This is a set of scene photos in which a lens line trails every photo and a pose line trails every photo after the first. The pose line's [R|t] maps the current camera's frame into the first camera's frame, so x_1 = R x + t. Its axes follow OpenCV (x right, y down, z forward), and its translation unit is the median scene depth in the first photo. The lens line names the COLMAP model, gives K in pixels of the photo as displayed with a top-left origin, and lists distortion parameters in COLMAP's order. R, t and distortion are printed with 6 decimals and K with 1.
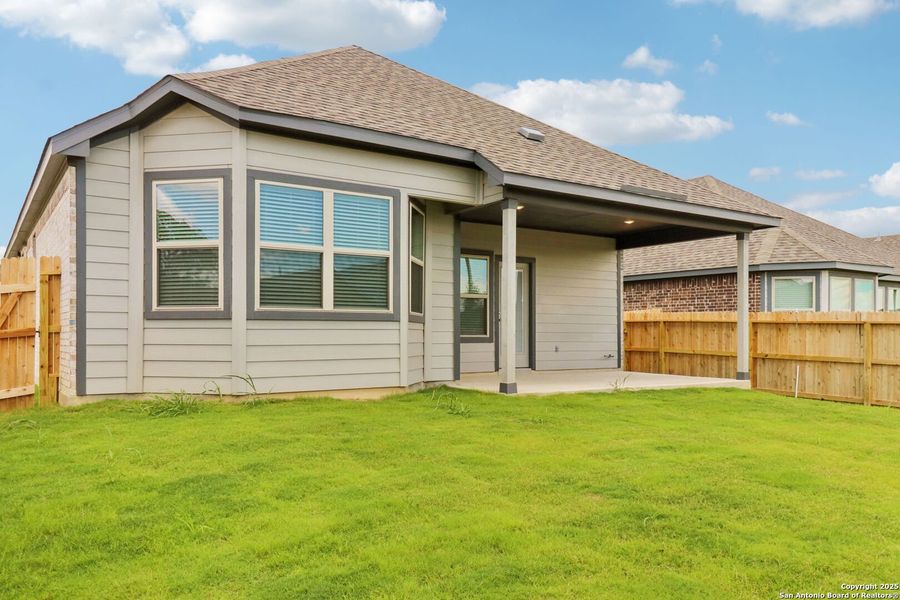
lens RADIAL K [[678.6, 0, 459.4], [0, 678.6, 330.6], [0, 0, 1]] dist [0.012004, 0.003941]
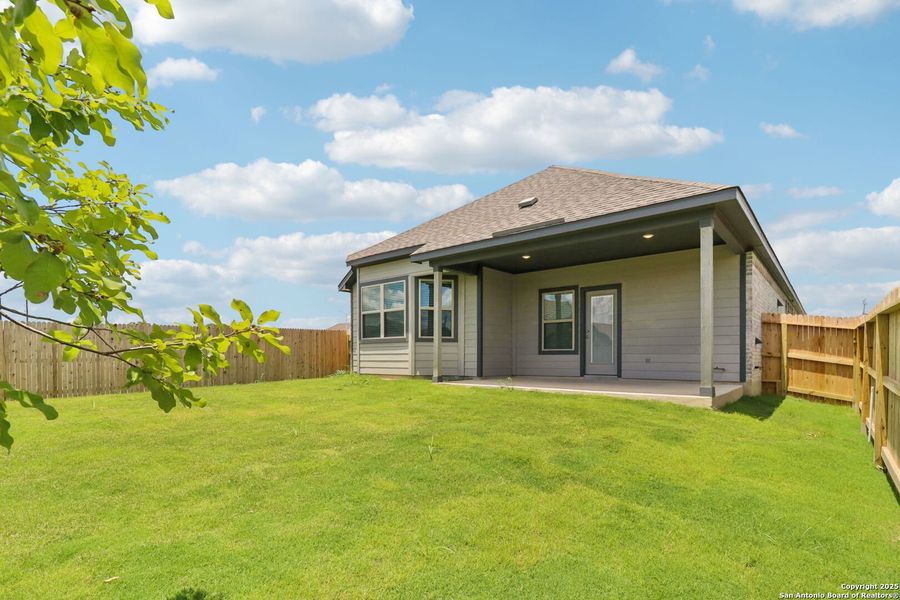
lens RADIAL K [[456.0, 0, 442.4], [0, 456.0, 355.2], [0, 0, 1]] dist [-0.000141, -0.000392]
pose [[0.251705, -0.005159, -0.967790, 0.990424], [0.007687, 0.999965, -0.003331, 0.023950], [0.967773, -0.006601, 0.251736, 0.622812]]
